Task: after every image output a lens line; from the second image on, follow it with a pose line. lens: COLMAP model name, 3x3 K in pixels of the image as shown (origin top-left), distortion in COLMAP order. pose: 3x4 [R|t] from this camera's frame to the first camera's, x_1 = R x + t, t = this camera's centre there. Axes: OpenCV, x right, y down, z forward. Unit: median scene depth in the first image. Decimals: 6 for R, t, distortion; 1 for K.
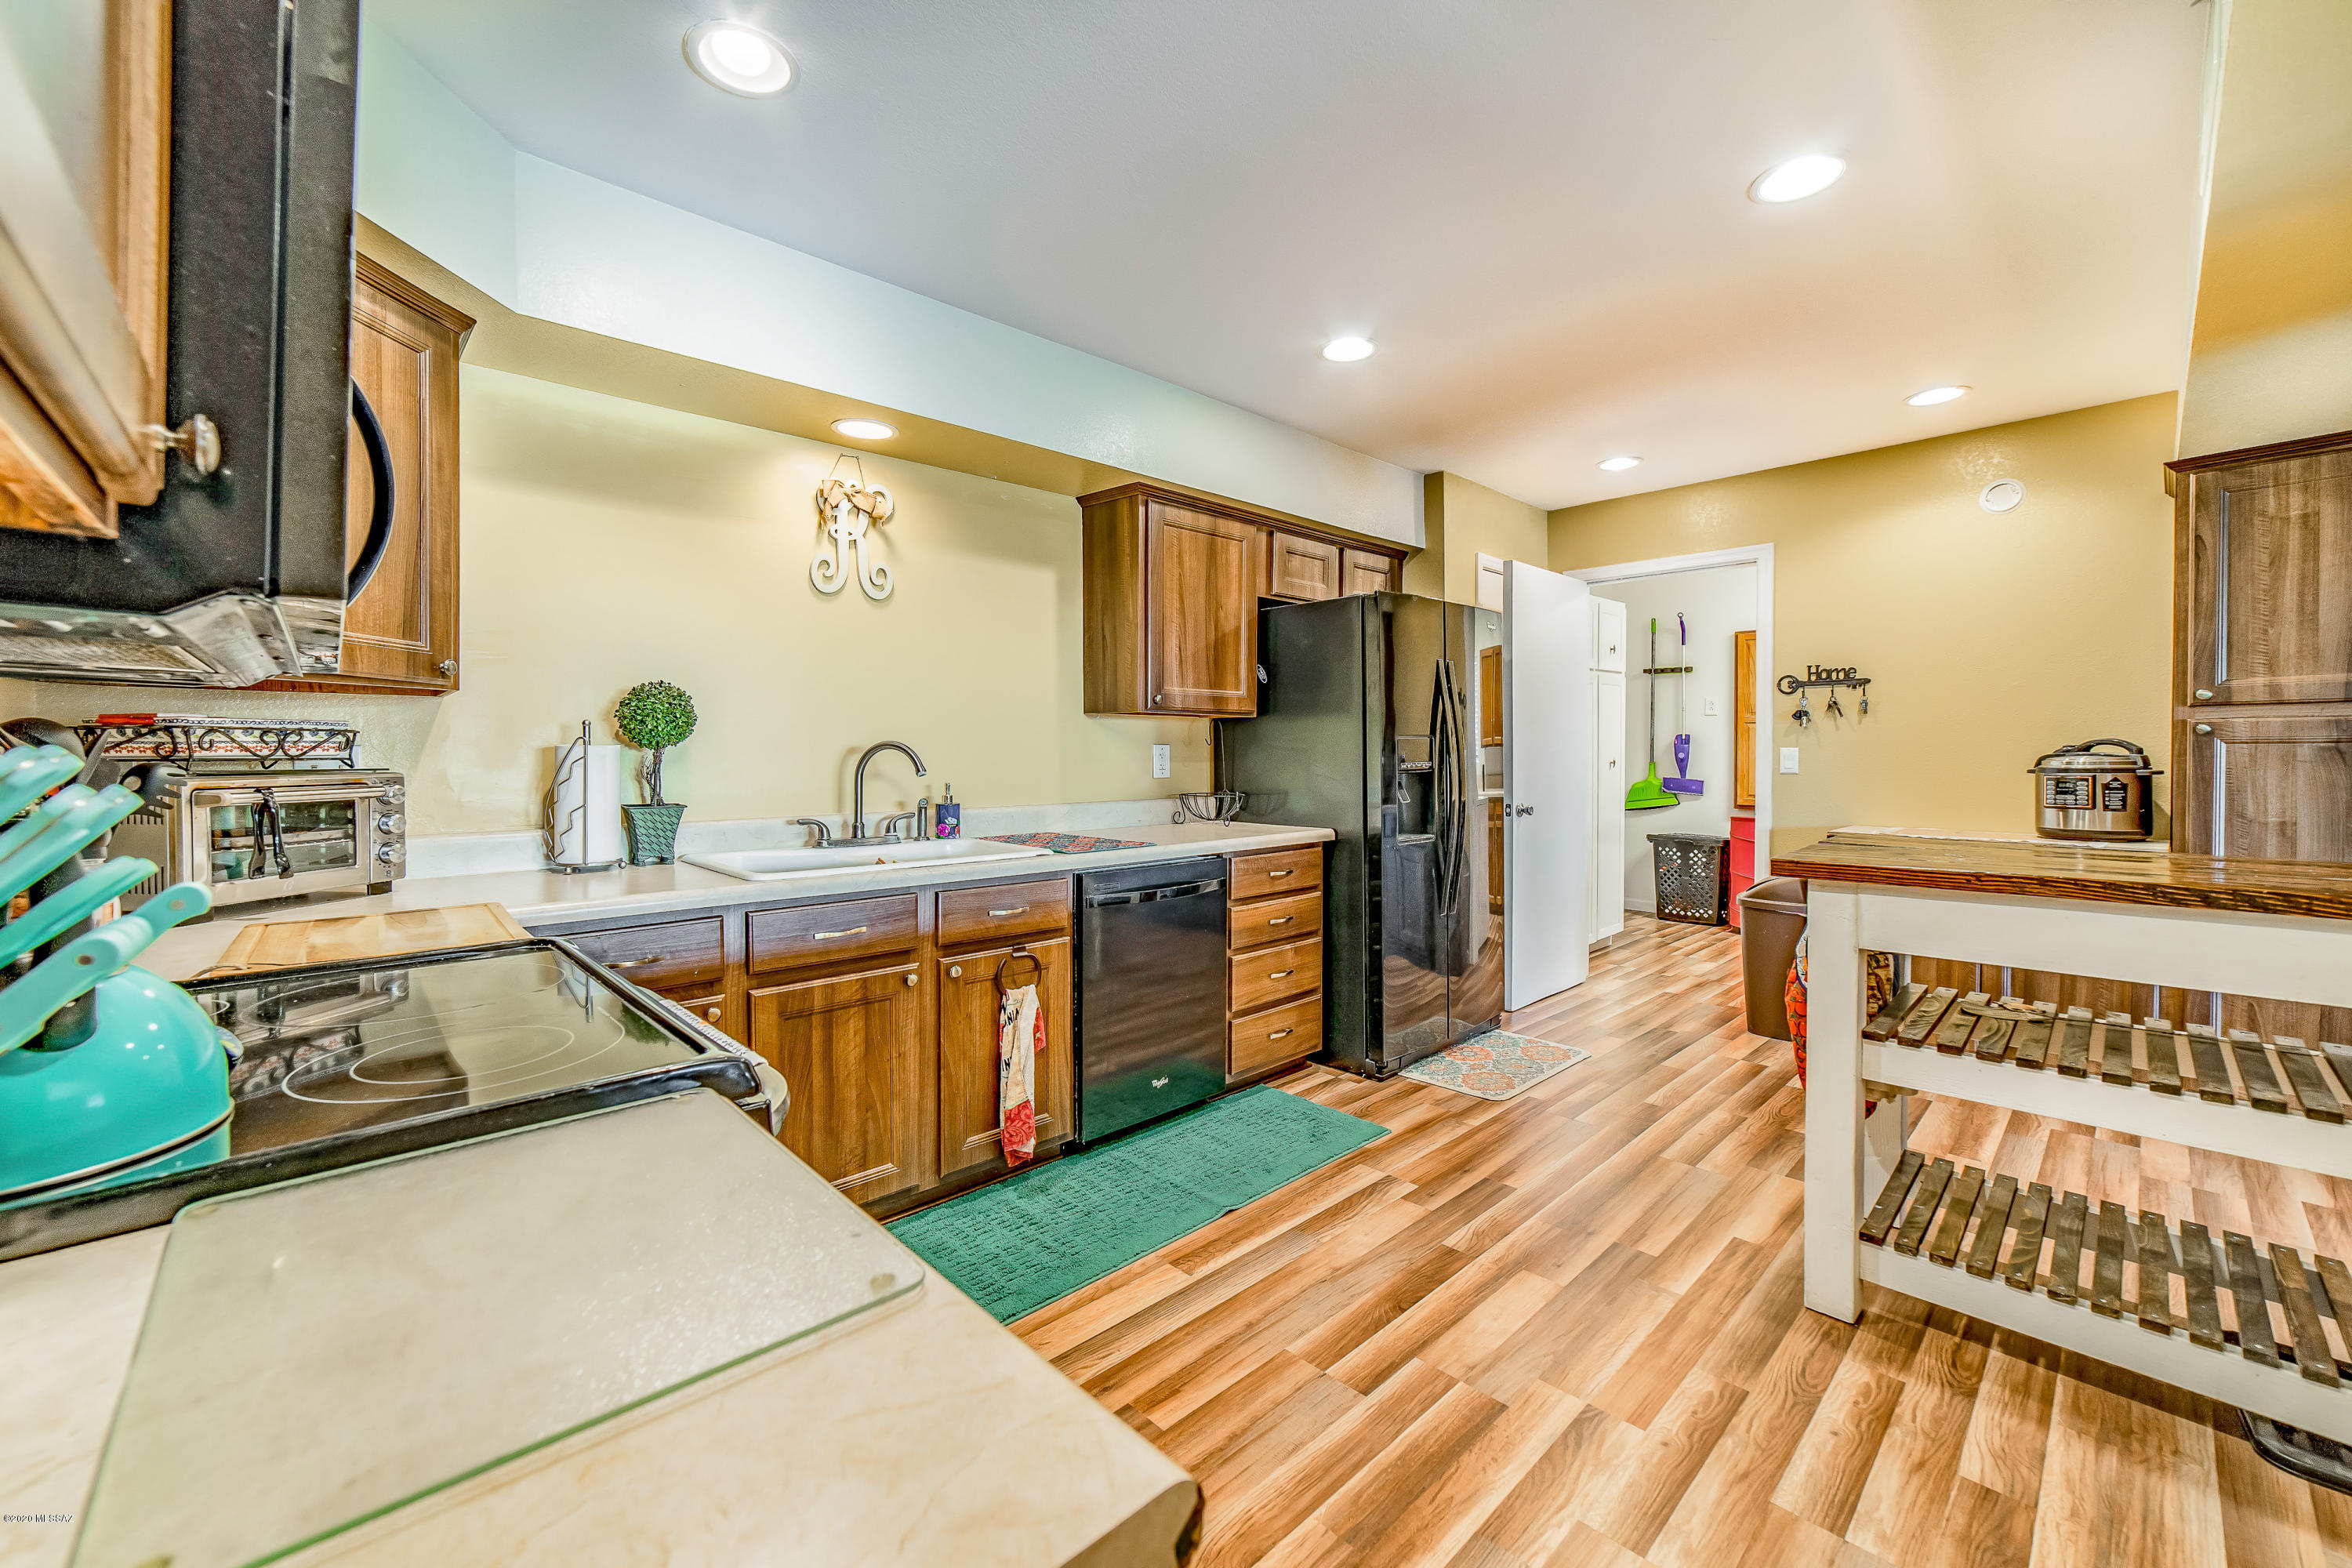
lens RADIAL K [[950.2, 0, 1175.6], [0, 950.2, 753.7], [0, 0, 1]] dist [-0.014917, 0.004810]
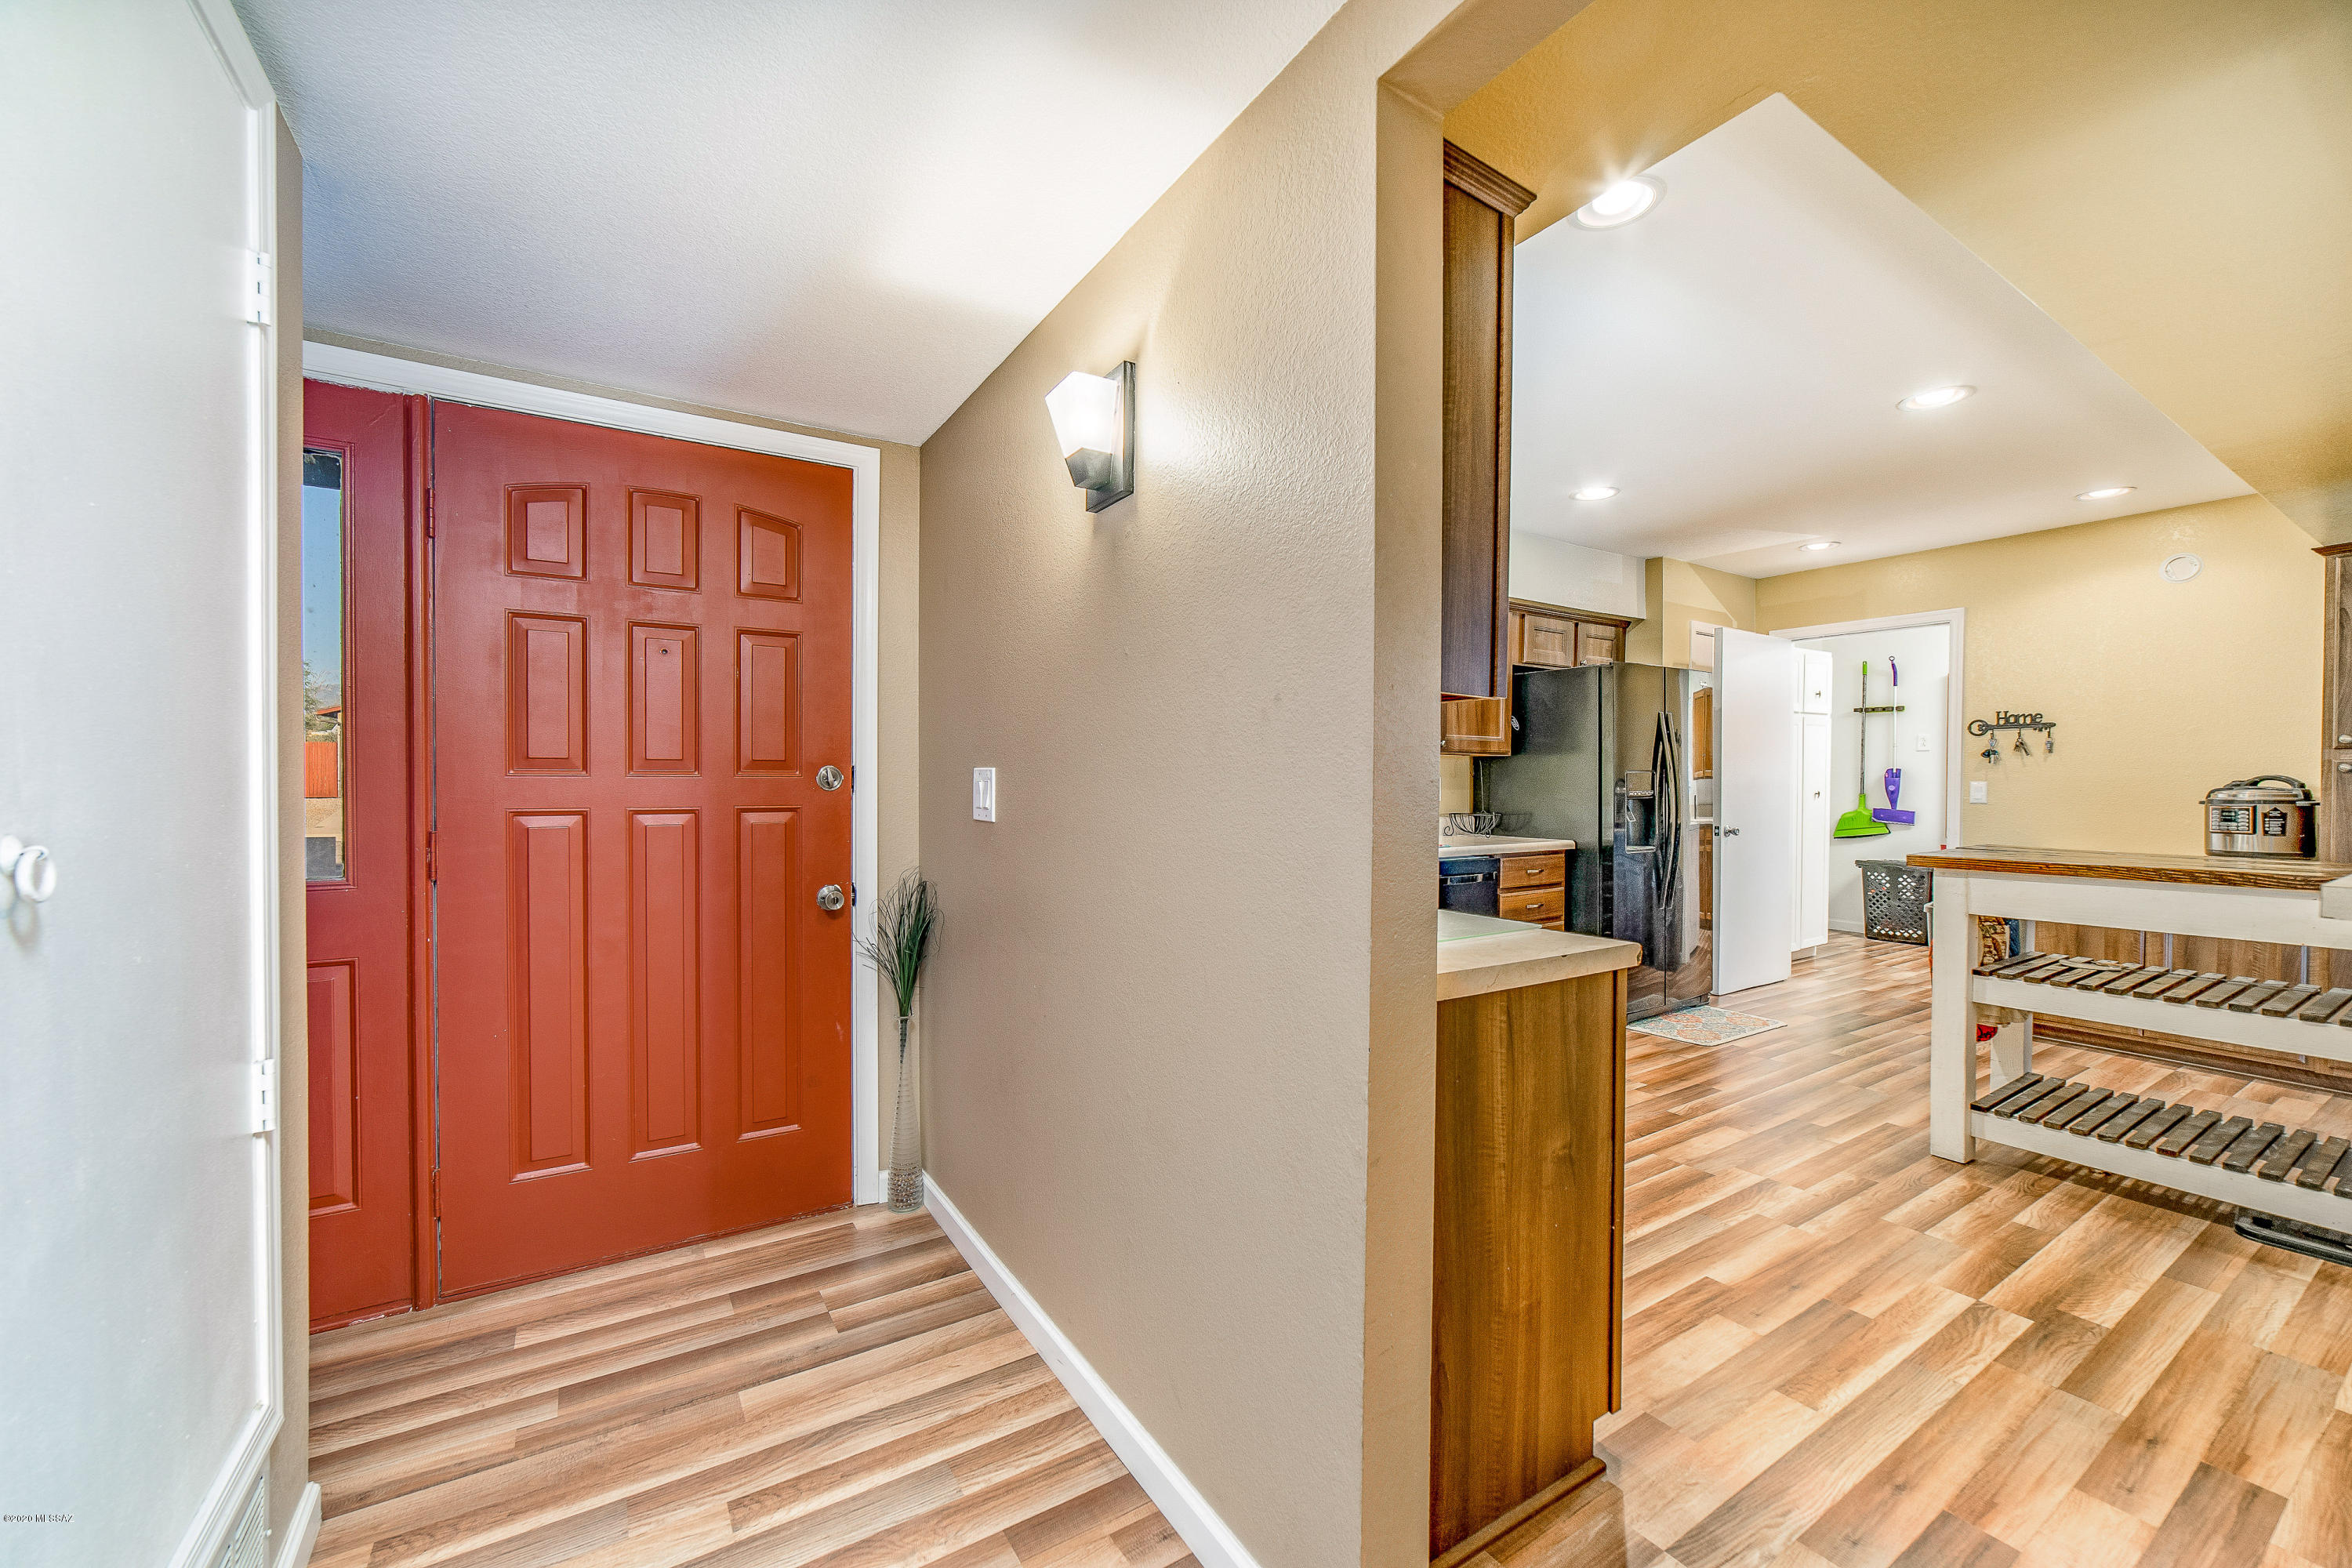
lens RADIAL K [[950.2, 0, 1162.2], [0, 950.2, 786.0], [0, 0, 1]] dist [-0.014917, 0.004810]
pose [[0.981242, 0.006280, -0.192680, -0.161861], [-0.005786, 0.999978, 0.003129, 0.002324], [0.192695, -0.001955, 0.981257, -0.462399]]
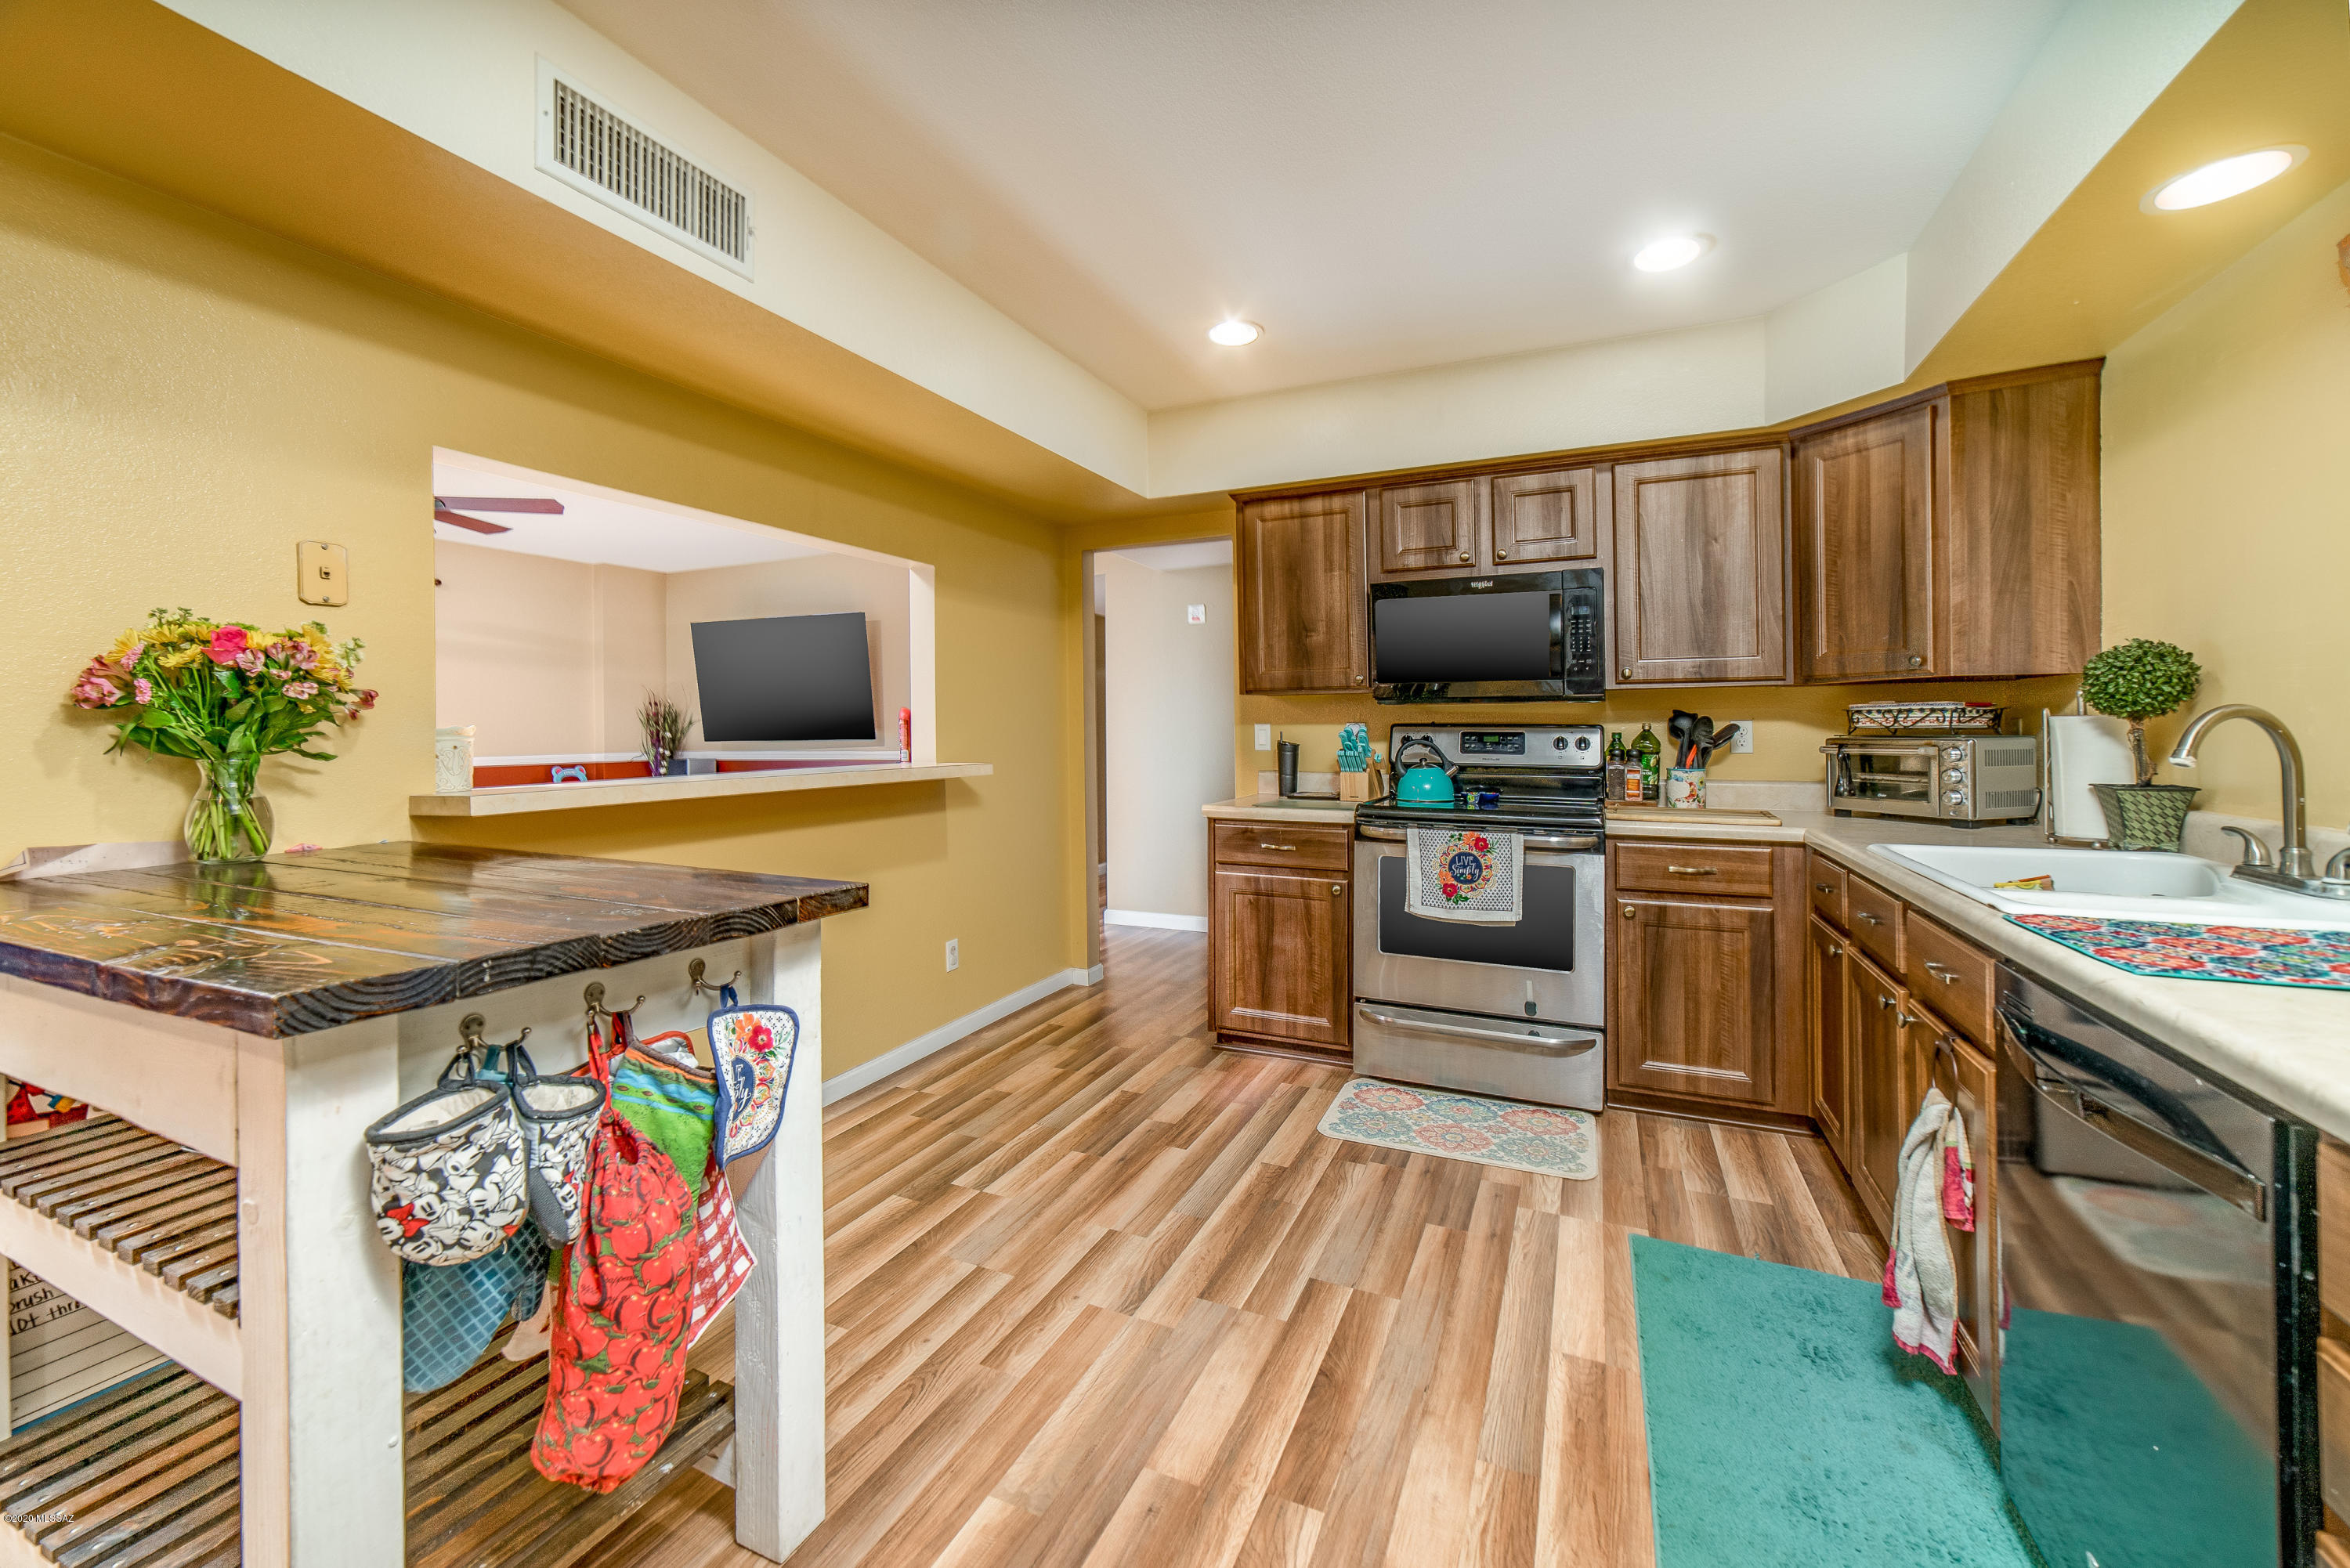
lens RADIAL K [[949.4, 0, 1191.1], [0, 949.4, 724.0], [0, 0, 1]] dist [-0.014917, 0.004810]
pose [[-0.921465, 0.006855, -0.388402, 0.451116], [0.007542, 0.999972, -0.000243, -0.006345], [0.388389, -0.003154, -0.921490, 1.158237]]
